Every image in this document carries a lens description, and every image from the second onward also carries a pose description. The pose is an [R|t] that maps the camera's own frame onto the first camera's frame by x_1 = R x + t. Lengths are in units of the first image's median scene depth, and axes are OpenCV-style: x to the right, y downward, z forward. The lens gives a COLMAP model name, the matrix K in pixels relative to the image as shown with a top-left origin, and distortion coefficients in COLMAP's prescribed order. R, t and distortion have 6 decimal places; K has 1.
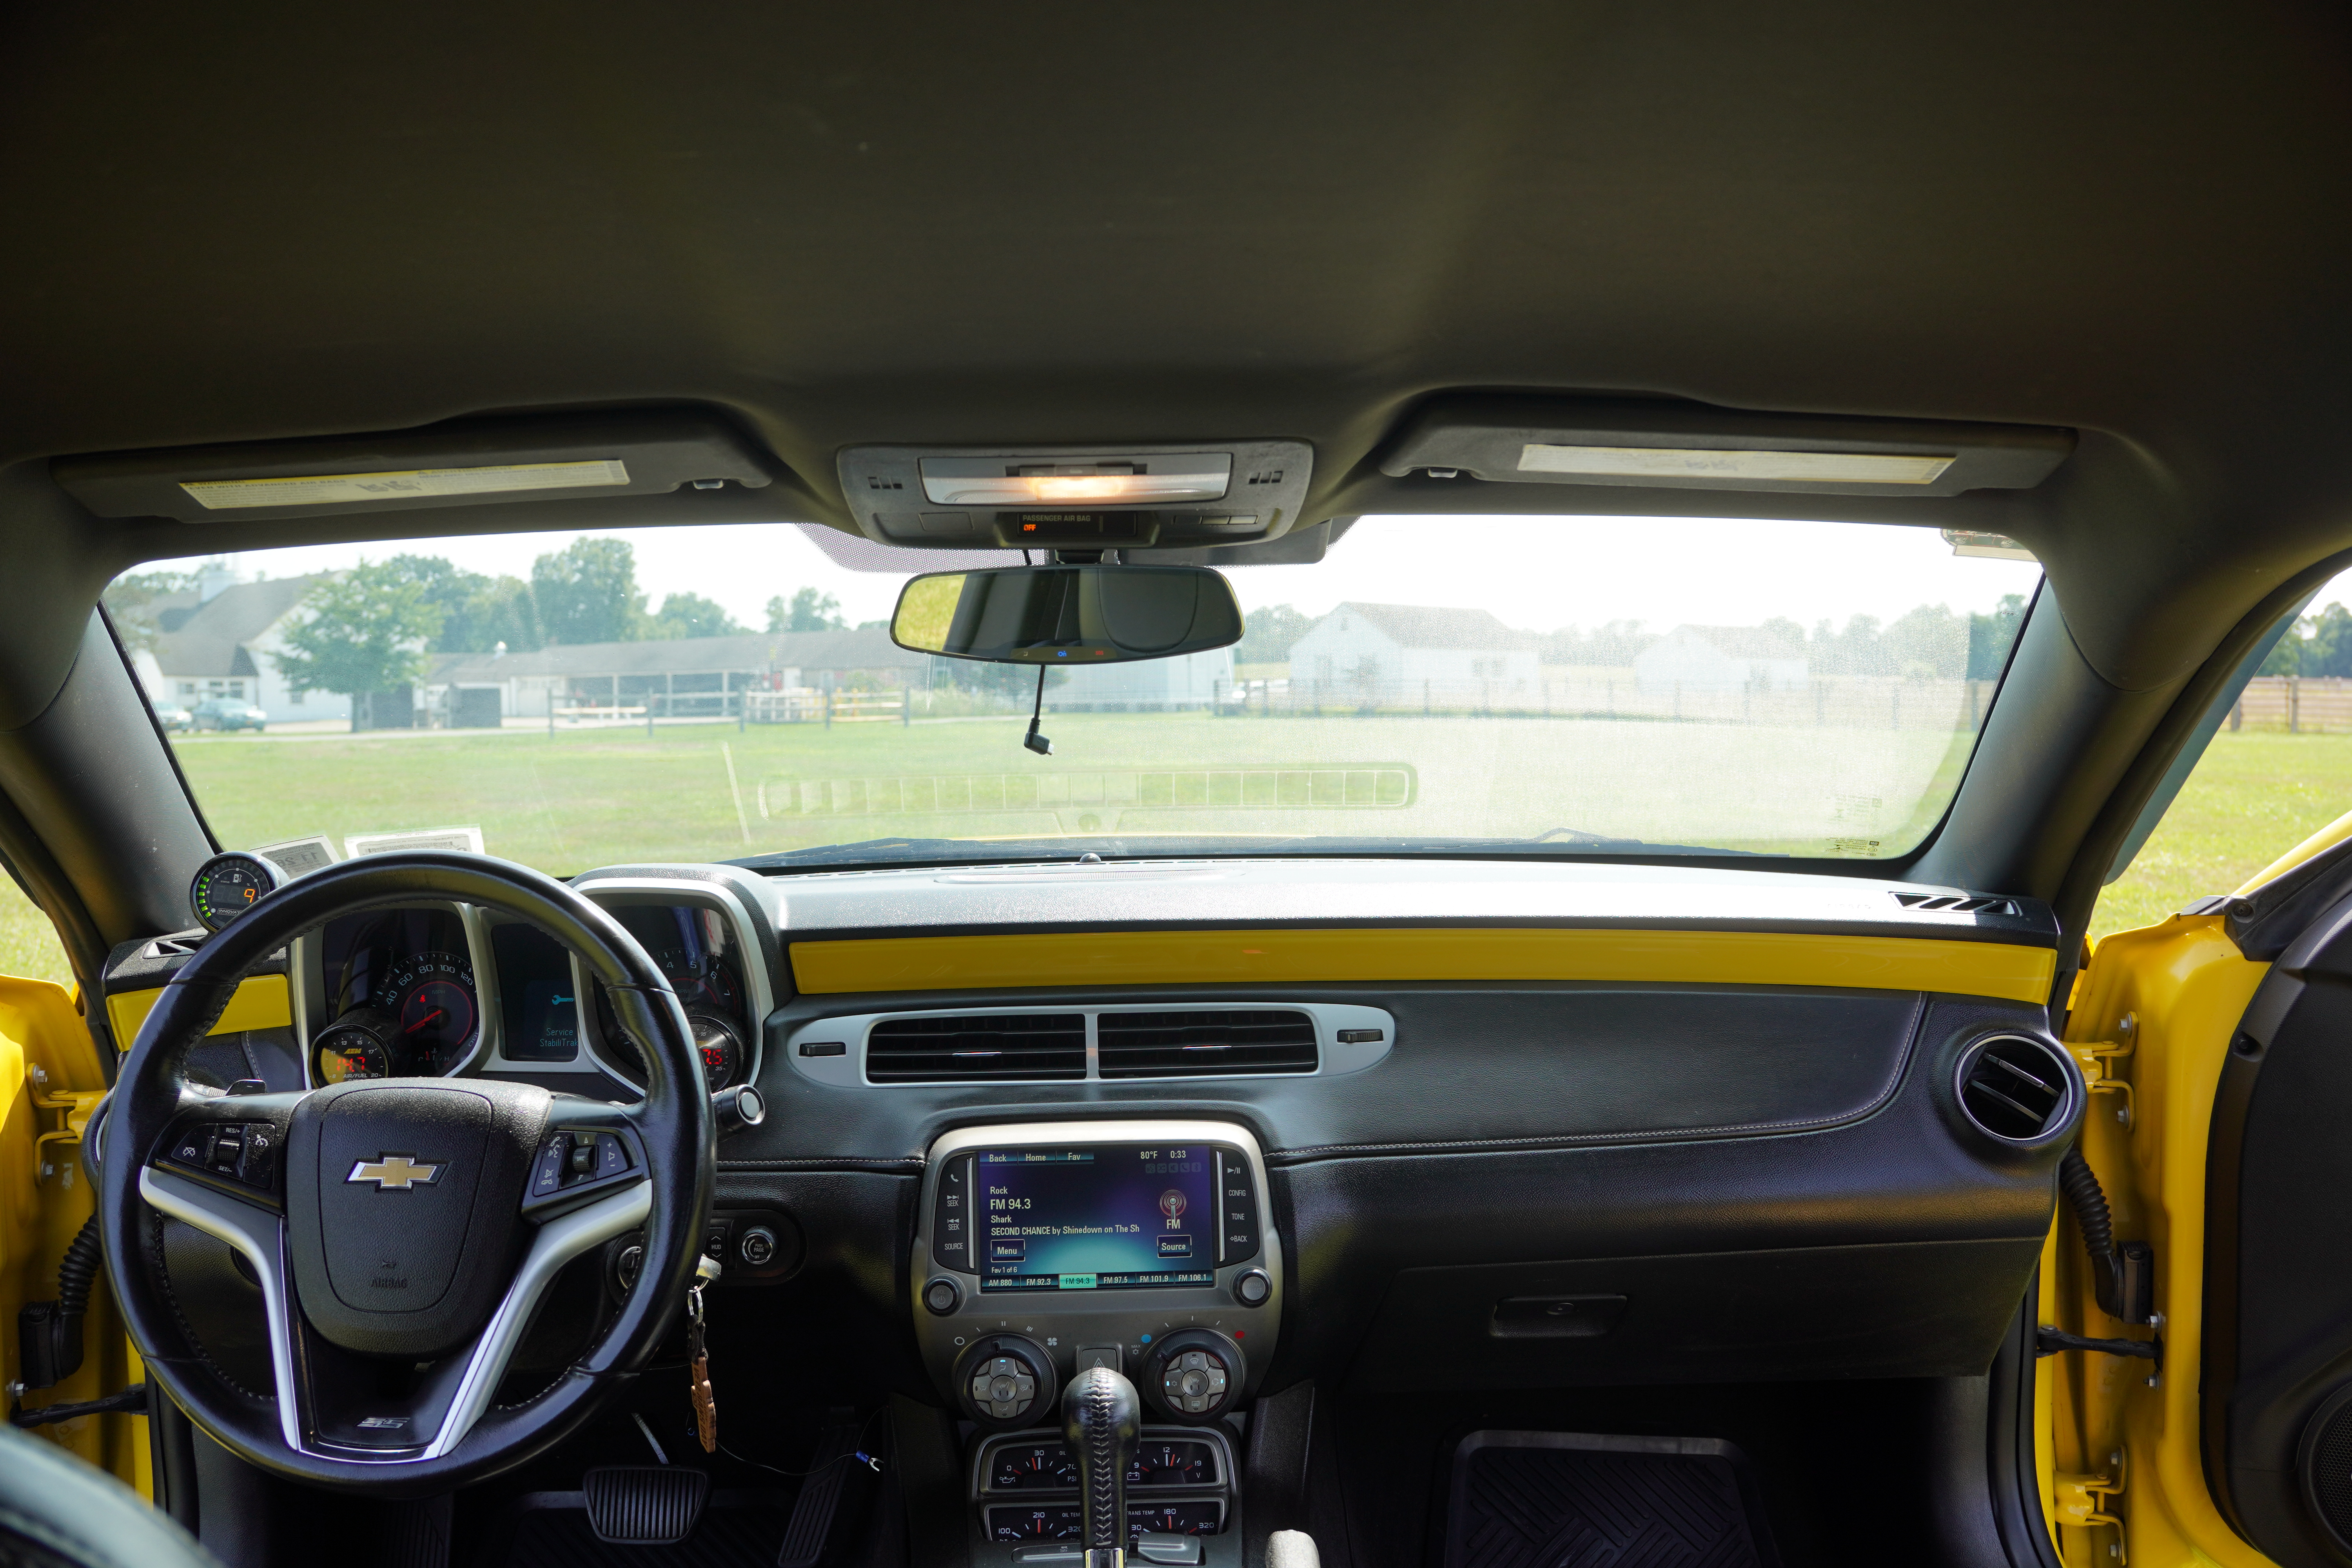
lens RADIAL K [[1849.2, 0, 1176.0], [0, 1849.2, 784.0], [0, 0, 1]] dist [-0.199169, 0.131848]
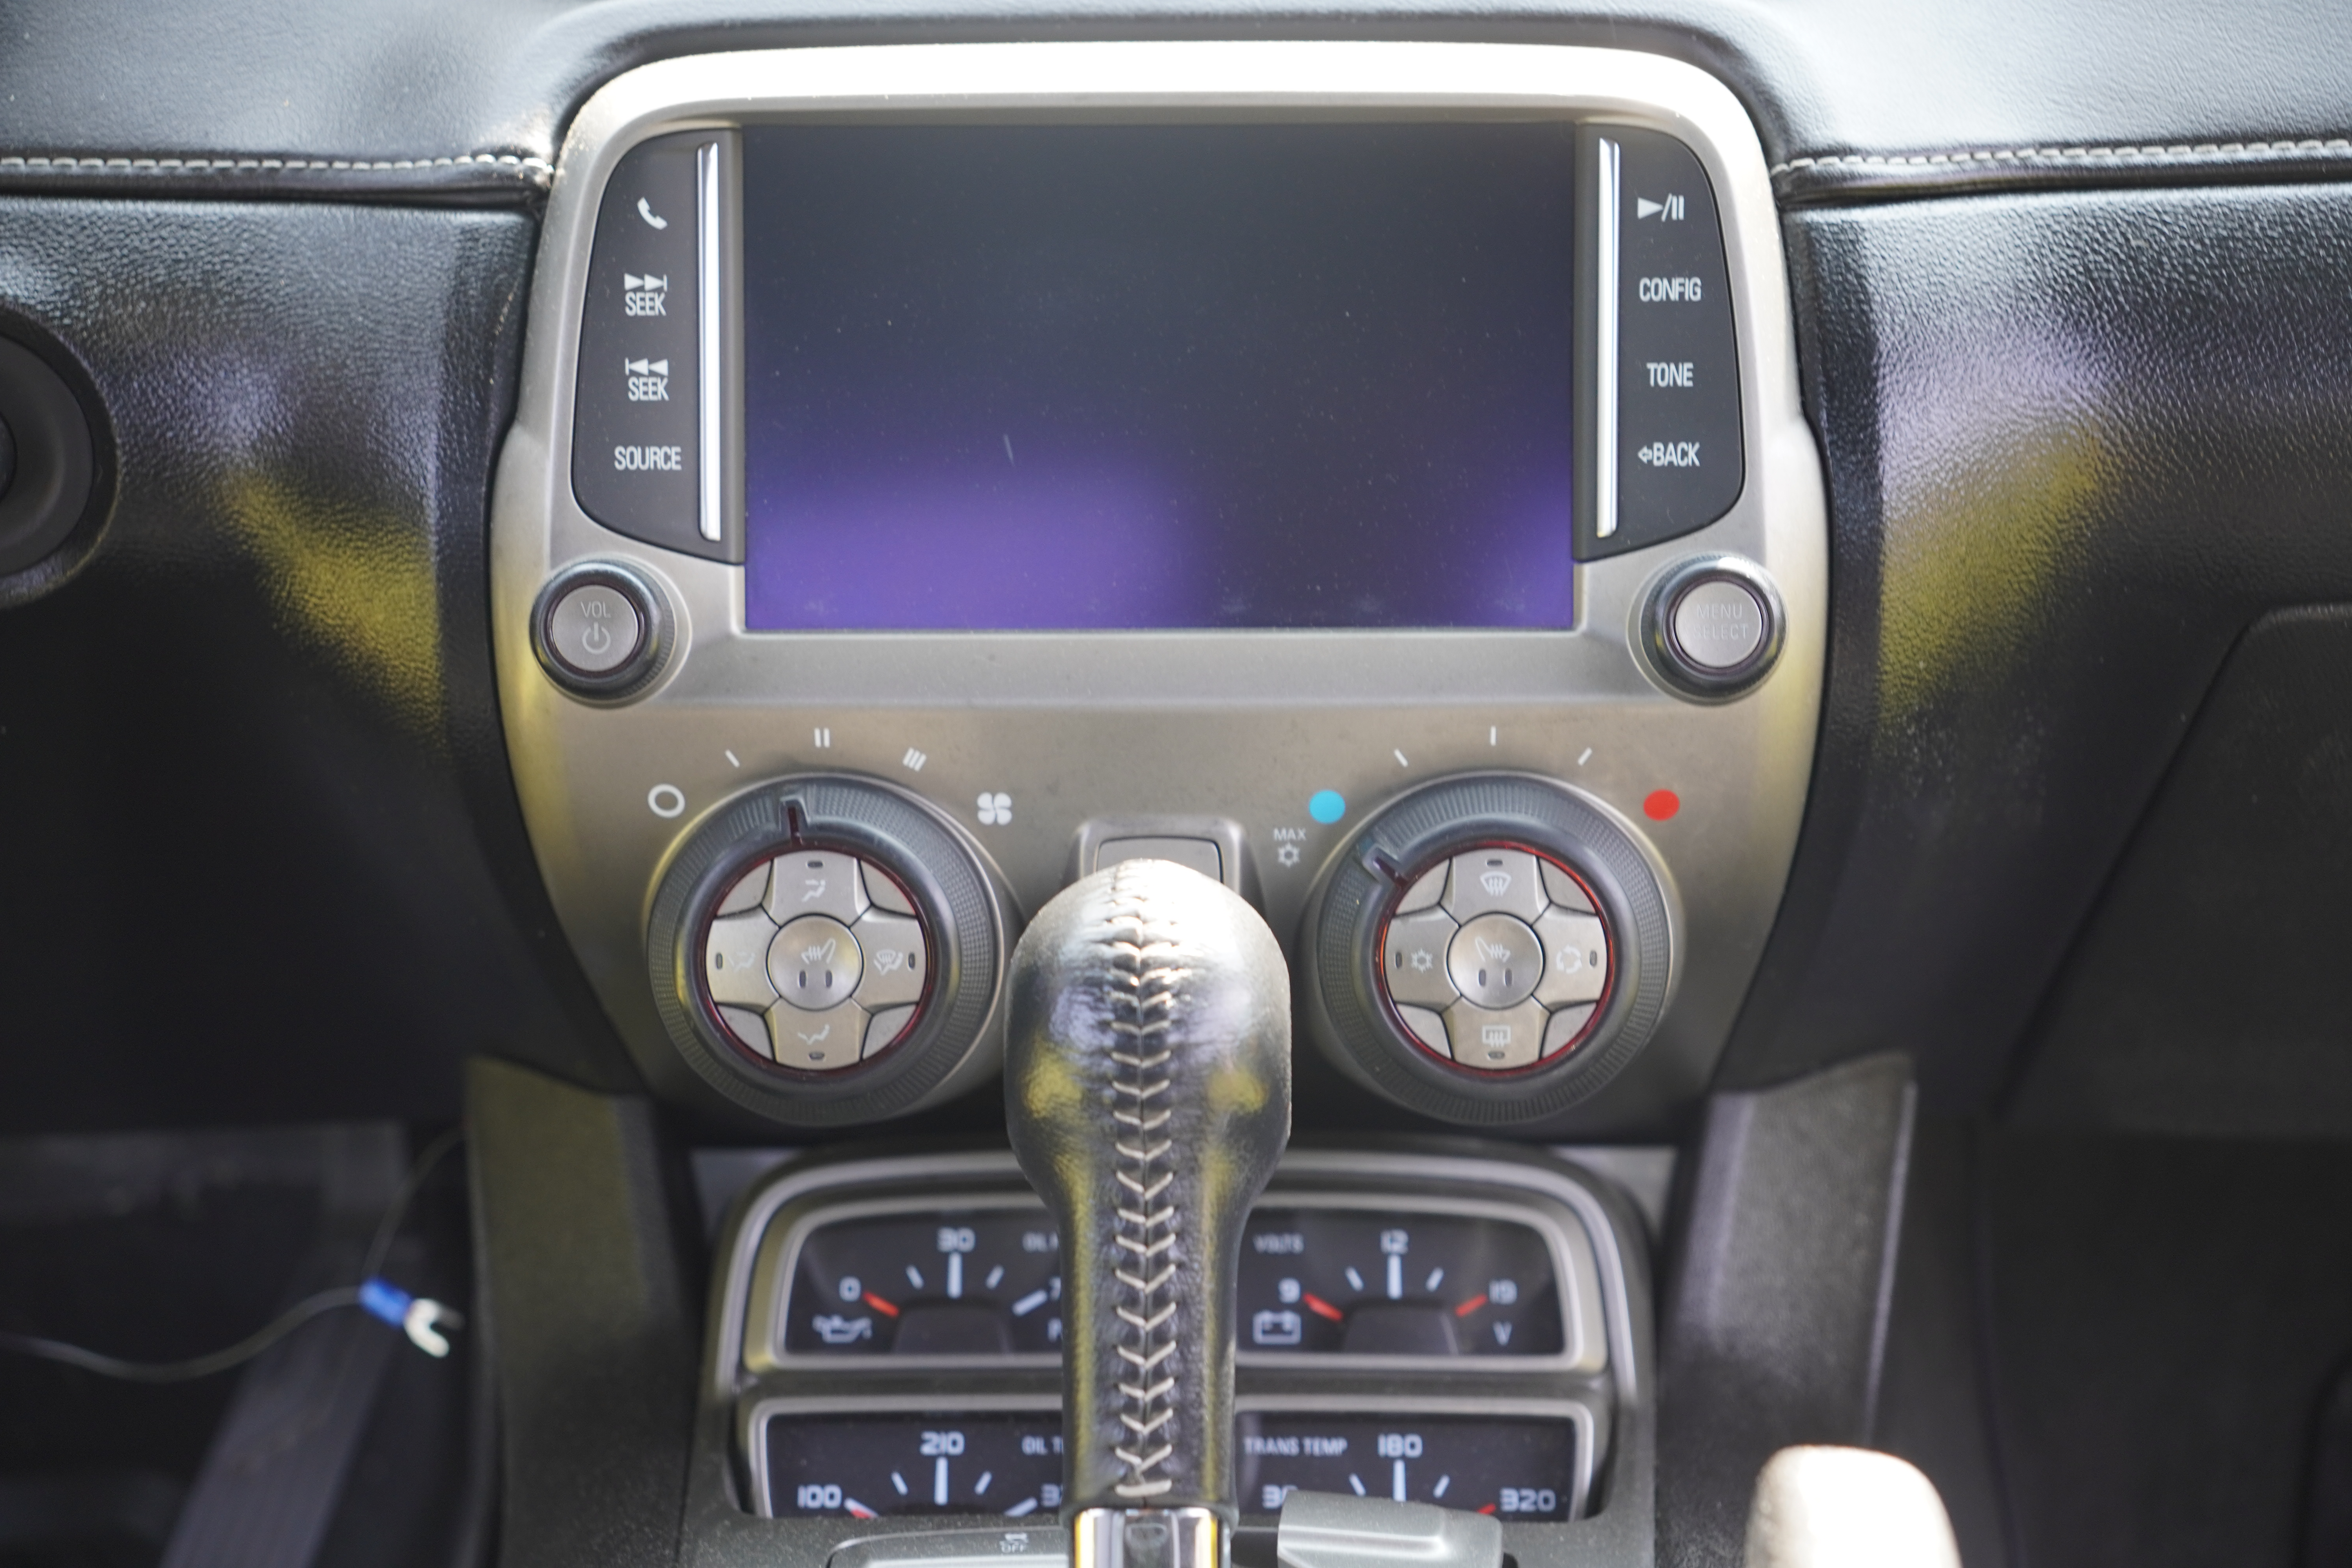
lens RADIAL K [[4786.7, 0, 1176.0], [0, 4786.7, 784.0], [0, 0, 1]] dist [0.451445, 0.091978]
pose [[0.997517, 0.026120, -0.065407, 0.008757], [-0.014026, 0.983759, 0.178945, 0.168021], [0.069019, -0.177584, 0.981682, 0.267028]]
